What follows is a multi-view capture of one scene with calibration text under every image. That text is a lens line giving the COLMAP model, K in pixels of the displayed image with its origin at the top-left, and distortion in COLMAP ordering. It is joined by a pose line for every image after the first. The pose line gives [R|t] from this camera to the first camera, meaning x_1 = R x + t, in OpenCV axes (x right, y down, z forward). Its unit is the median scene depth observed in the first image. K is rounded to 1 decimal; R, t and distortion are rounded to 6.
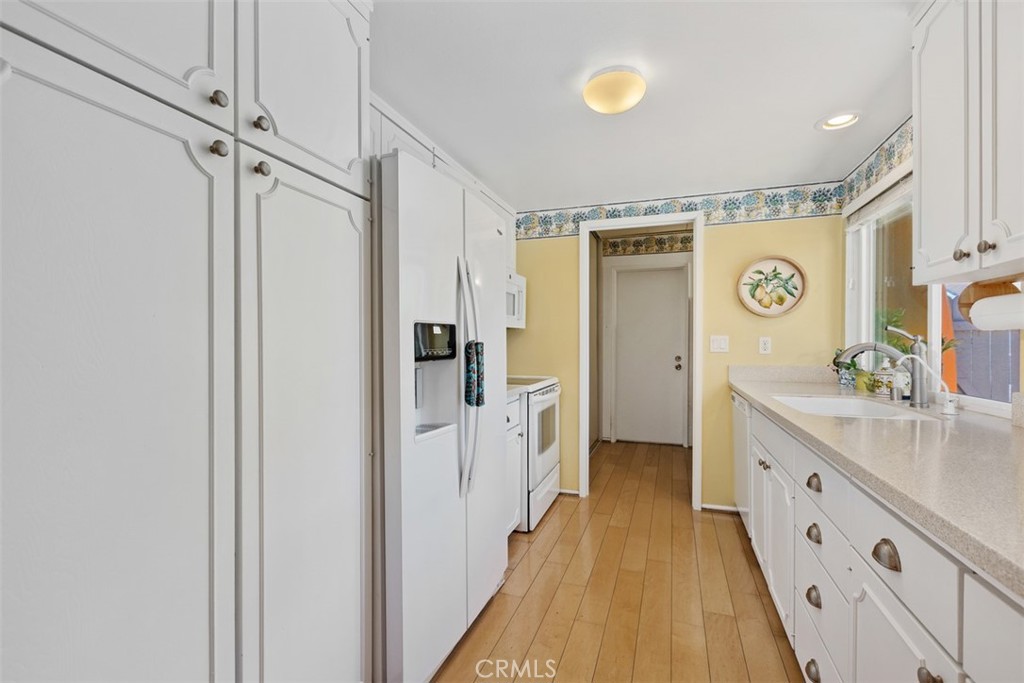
lens RADIAL K [[459.5, 0, 510.5], [0, 459.5, 344.3], [0, 0, 1]] dist [0.010825, 0.000173]
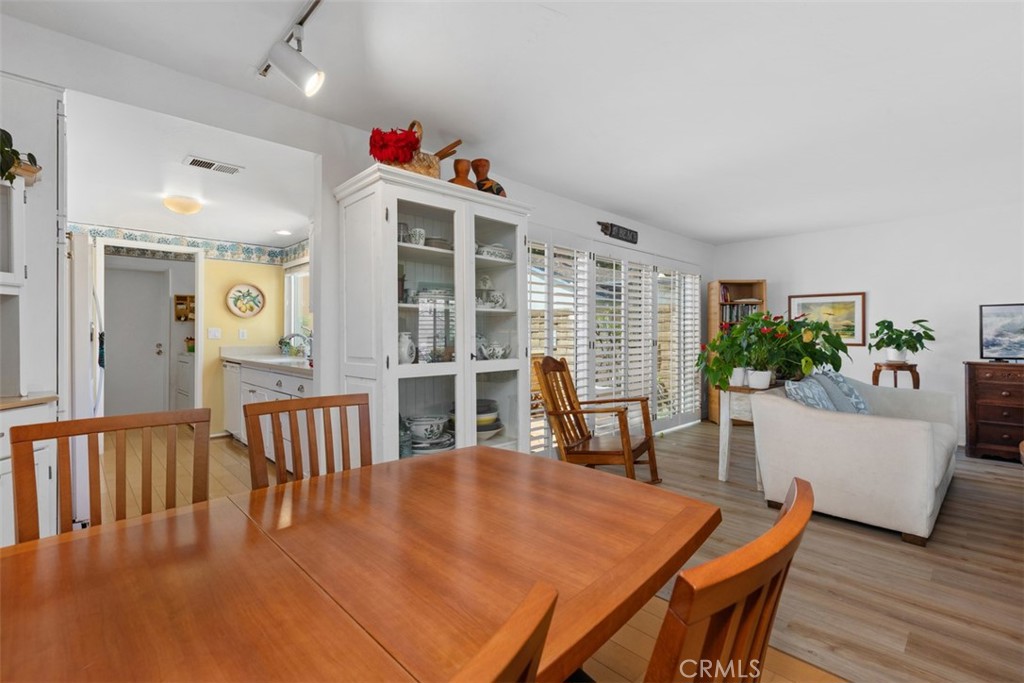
lens RADIAL K [[456.7, 0, 511.5], [0, 456.7, 332.3], [0, 0, 1]] dist [-0.000363, 0.000202]
pose [[0.446213, 0.002426, 0.894923, -0.522197], [0.001264, 0.999994, -0.003341, 0.001625], [-0.894926, 0.002622, 0.446207, -0.654658]]
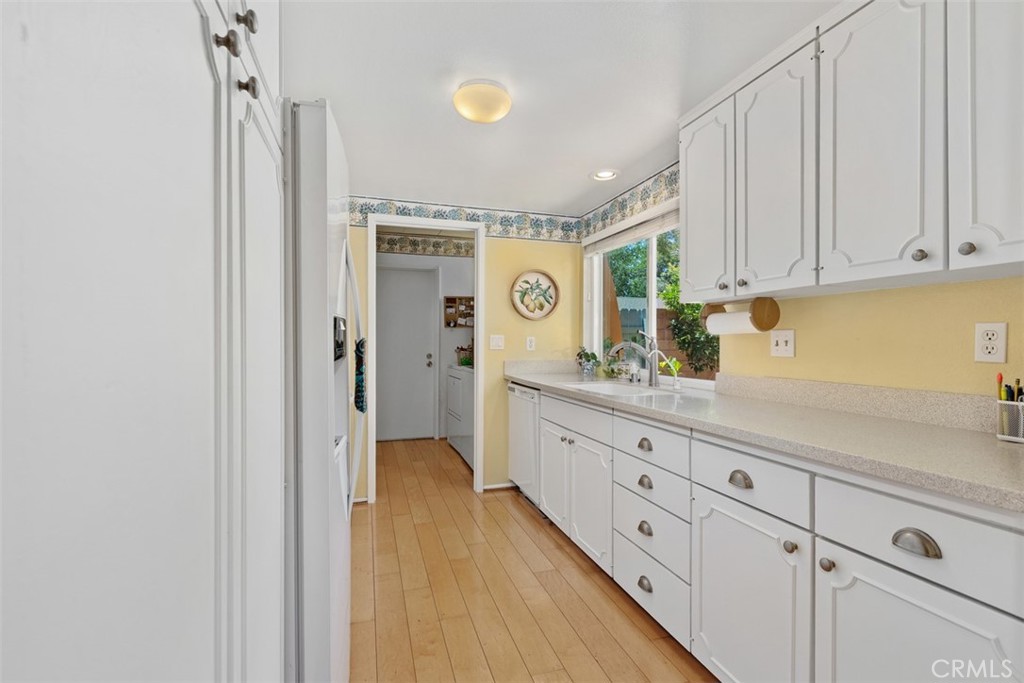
lens RADIAL K [[462.0, 0, 512.0], [0, 462.0, 341.5], [0, 0, 1]] dist [-0.001216, 0.000114]
pose [[0.797855, 0.002443, 0.602845, -0.209884], [-0.001152, 0.999996, -0.002527, 0.000159], [-0.602848, 0.001322, 0.797855, 0.070170]]
